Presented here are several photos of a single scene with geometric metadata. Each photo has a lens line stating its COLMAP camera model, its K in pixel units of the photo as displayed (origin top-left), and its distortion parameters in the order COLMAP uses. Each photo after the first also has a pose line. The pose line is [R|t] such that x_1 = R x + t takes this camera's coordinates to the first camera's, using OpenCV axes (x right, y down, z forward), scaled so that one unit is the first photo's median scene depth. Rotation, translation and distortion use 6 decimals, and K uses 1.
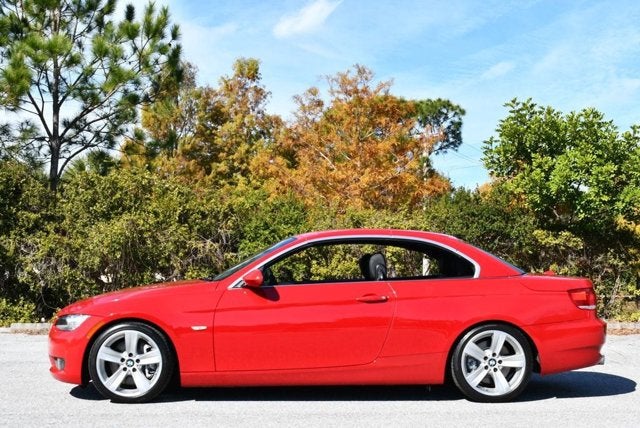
lens RADIAL K [[1024.5, 0, 320.2], [0, 1024.5, 214.3], [0, 0, 1]] dist [-0.042929, -0.164298]
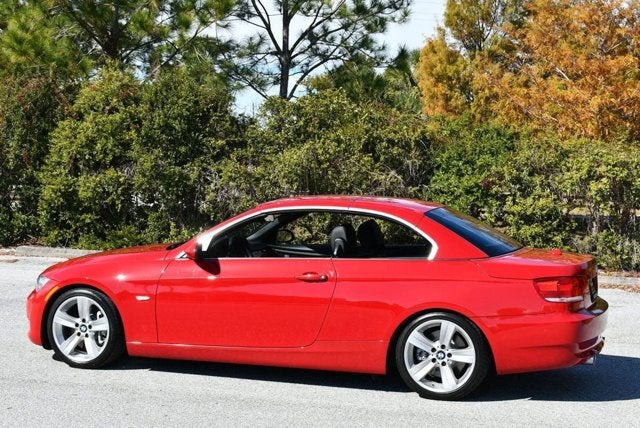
lens RADIAL K [[1143.2, 0, 320.3], [0, 1143.2, 213.5], [0, 0, 1]] dist [-0.044975, -0.074221]
pose [[0.936323, 0.034302, -0.349459, 0.188380], [-0.001866, 0.995689, 0.092736, -0.032051], [0.351134, -0.086179, 0.932351, 0.020051]]
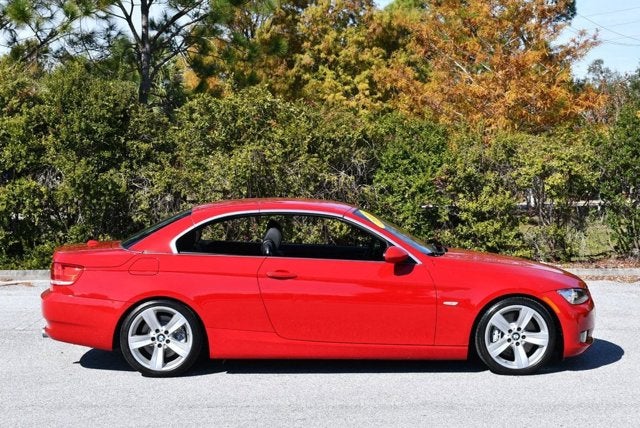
lens RADIAL K [[1232.9, 0, 319.8], [0, 1232.9, 214.4], [0, 0, 1]] dist [-0.009860, 0.133399]
pose [[0.998501, -0.003357, -0.054626, -0.070012], [0.008709, 0.995145, 0.098030, -0.043120], [0.054032, -0.098359, 0.993683, -0.065913]]
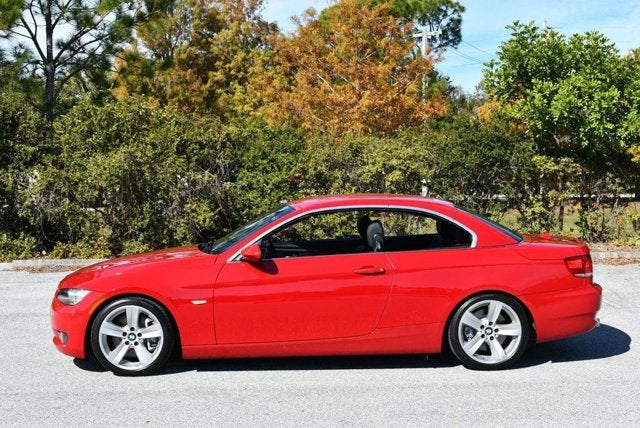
lens RADIAL K [[1026.8, 0, 317.5], [0, 1026.8, 221.4], [0, 0, 1]] dist [-0.051919, -0.099521]
pose [[0.999933, -0.011234, -0.002627, 0.000986], [0.011456, 0.993803, 0.110566, -0.035301], [0.001368, -0.110589, 0.993865, 0.000463]]
